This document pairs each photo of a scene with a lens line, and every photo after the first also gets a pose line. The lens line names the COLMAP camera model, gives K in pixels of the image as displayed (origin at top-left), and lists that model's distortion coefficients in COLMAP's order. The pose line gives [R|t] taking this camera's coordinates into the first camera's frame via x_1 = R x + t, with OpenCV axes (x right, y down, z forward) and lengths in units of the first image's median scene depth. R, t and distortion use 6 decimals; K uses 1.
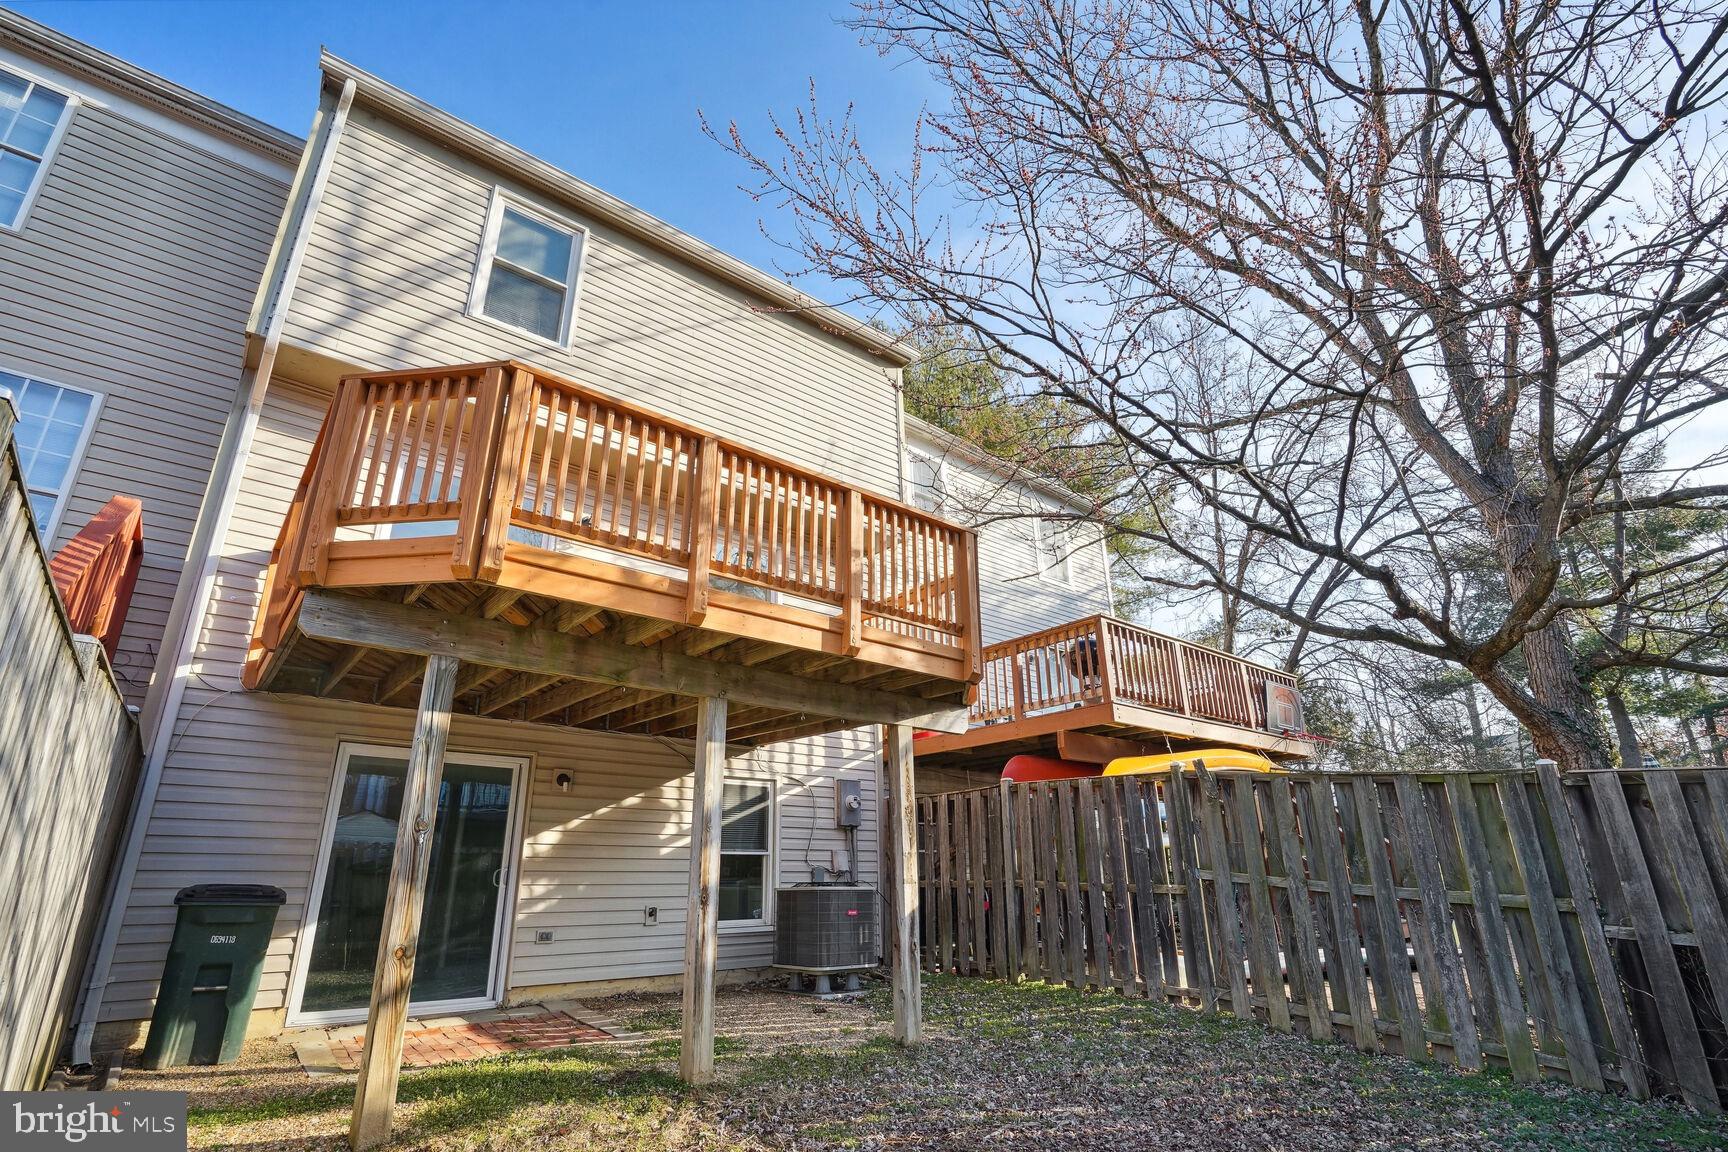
lens RADIAL K [[809.7, 0, 856.0], [0, 809.7, 581.5], [0, 0, 1]] dist [-0.049441, 0.017240]
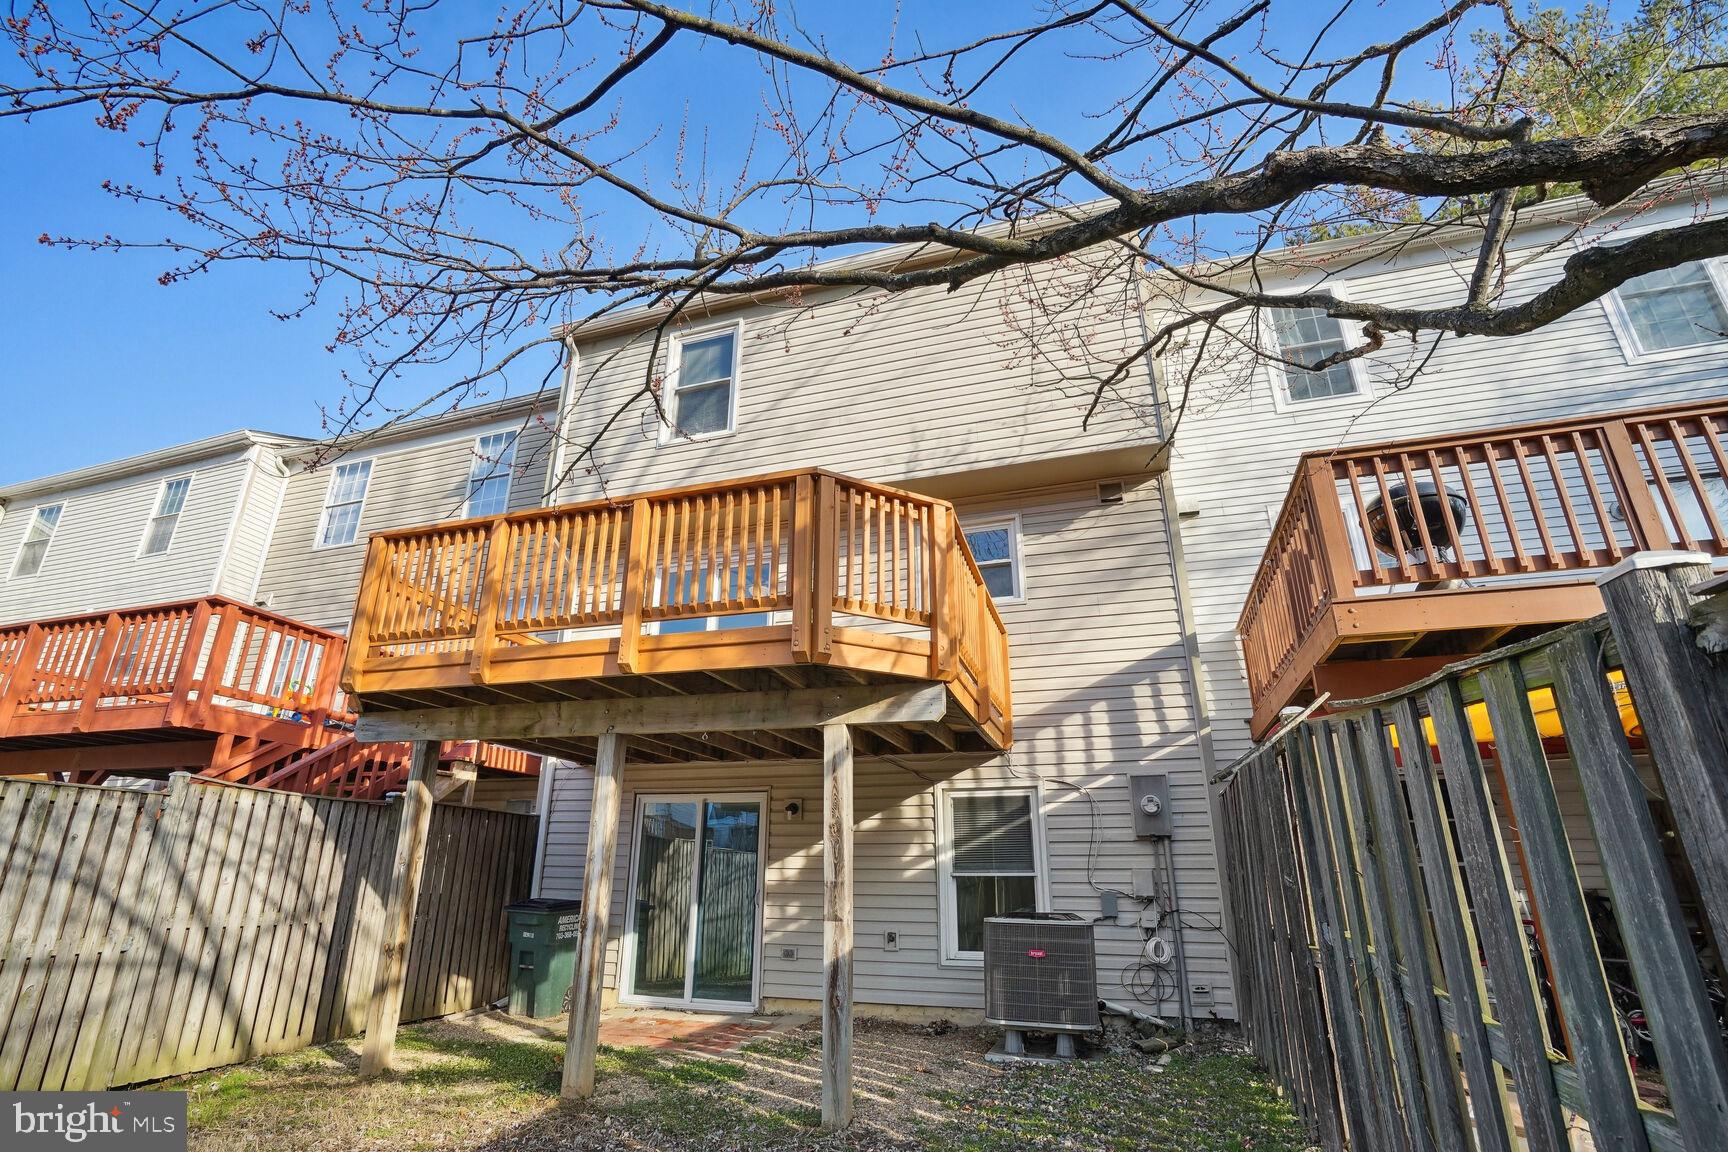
lens RADIAL K [[819.5, 0, 864.0], [0, 819.5, 576.0], [0, 0, 1]] dist [-0.069363, 0.040988]
pose [[0.542740, -0.282187, -0.791078, 0.626701], [0.274795, 0.949693, -0.150237, 0.136719], [0.793676, -0.135845, 0.592980, 0.454485]]
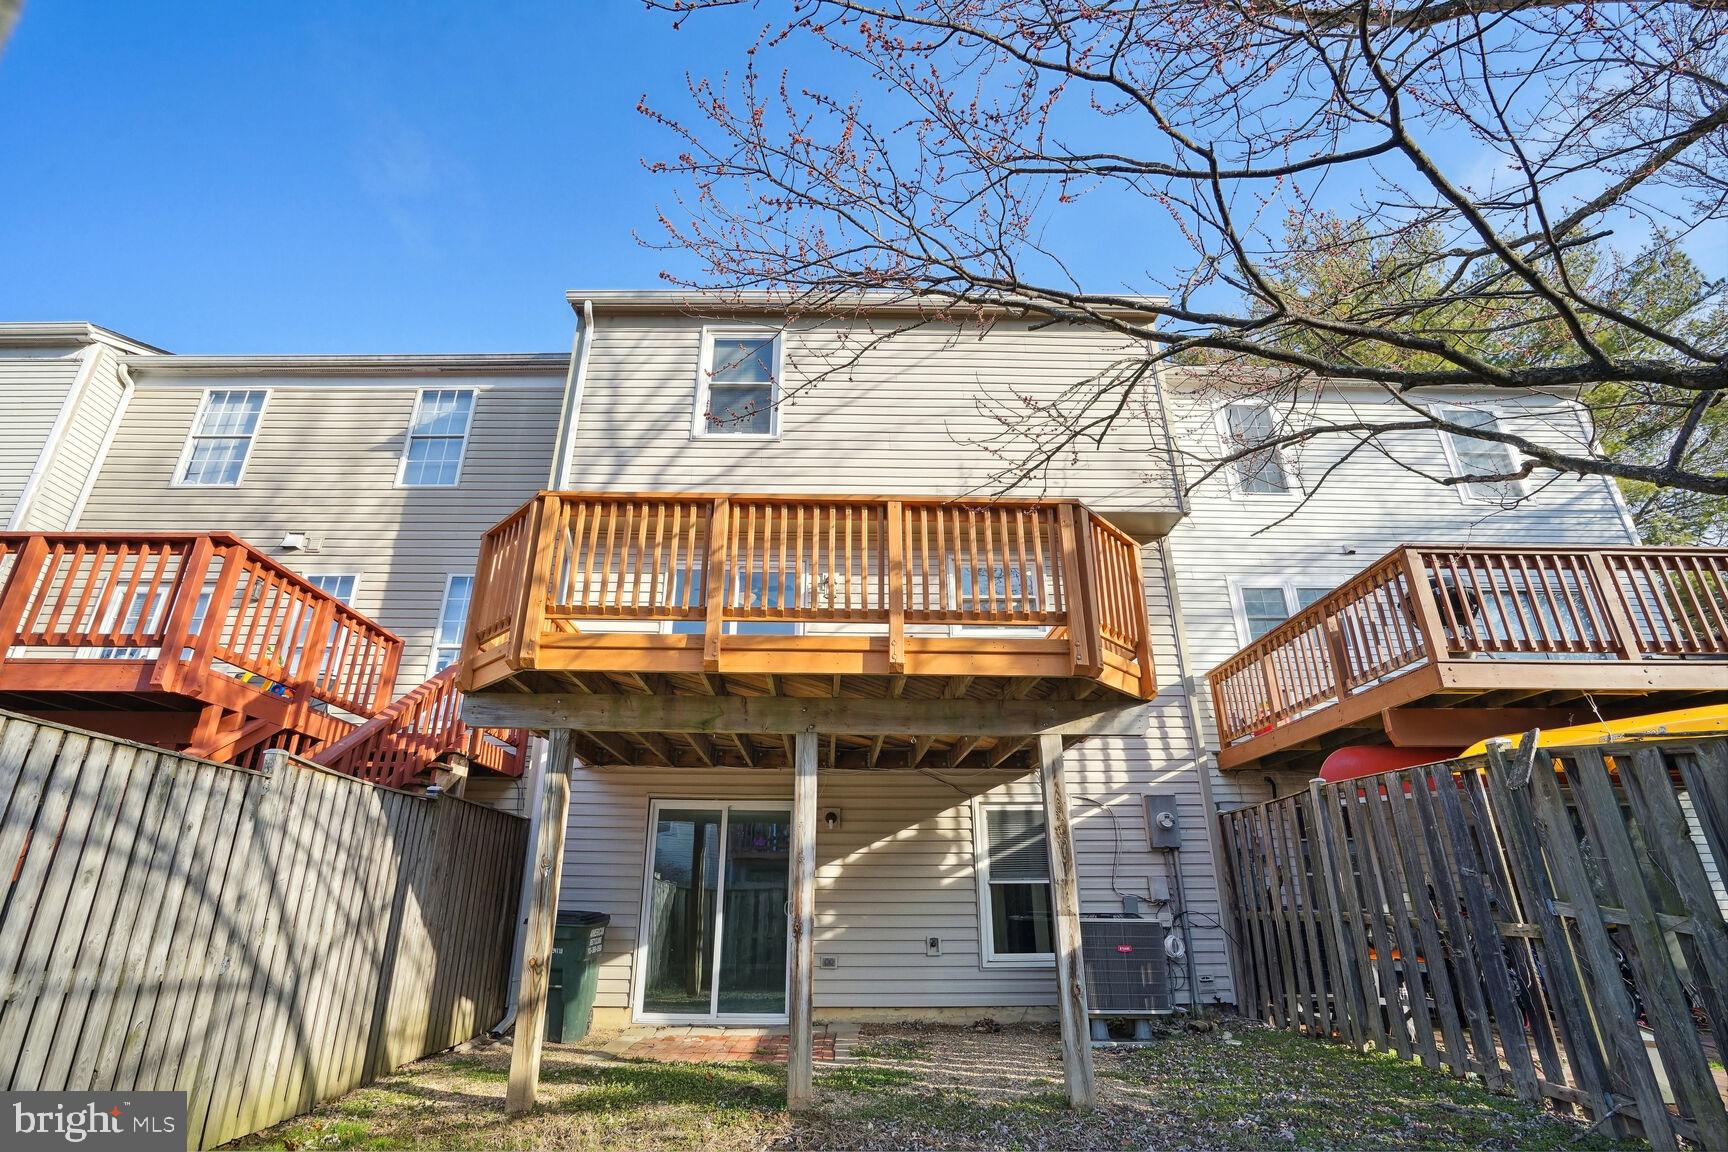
lens RADIAL K [[804.5, 0, 864.0], [0, 804.5, 576.0], [0, 0, 1]] dist [-0.063021, 0.029557]
pose [[0.788623, -0.226331, -0.571706, 0.357342], [0.202855, 0.973501, -0.105573, 0.049241], [0.580451, -0.032716, 0.813638, 0.145632]]
